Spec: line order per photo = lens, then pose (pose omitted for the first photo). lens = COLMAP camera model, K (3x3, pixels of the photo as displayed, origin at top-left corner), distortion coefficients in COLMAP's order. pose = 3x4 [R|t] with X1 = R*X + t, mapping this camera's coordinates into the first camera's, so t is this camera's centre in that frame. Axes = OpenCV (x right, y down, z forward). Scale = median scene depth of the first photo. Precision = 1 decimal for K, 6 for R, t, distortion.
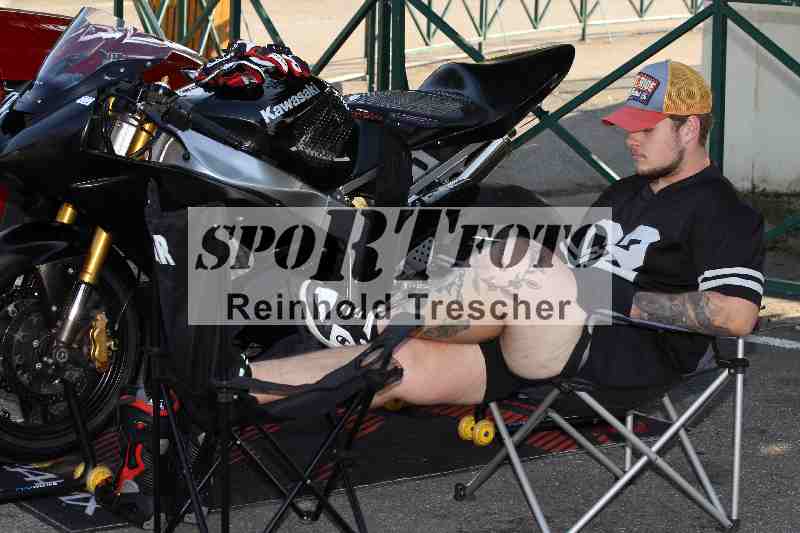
lens RADIAL K [[2127.1, 0, 400.0], [0, 2127.1, 266.5], [0, 0, 1]] dist [-0.175467, -1.498797]
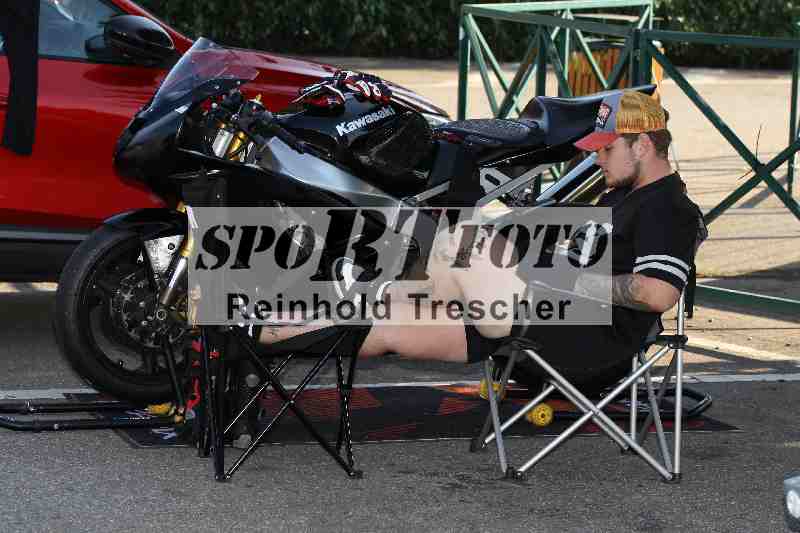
lens RADIAL K [[2816.9, 0, 400.0], [0, 2816.9, 266.5], [0, 0, 1]] dist [-0.050388, 0.394551]
pose [[0.963086, 0.038561, -0.266418, 0.414570], [-0.055398, 0.996894, -0.055971, 0.098401], [0.263432, 0.068664, 0.962231, -0.558247]]
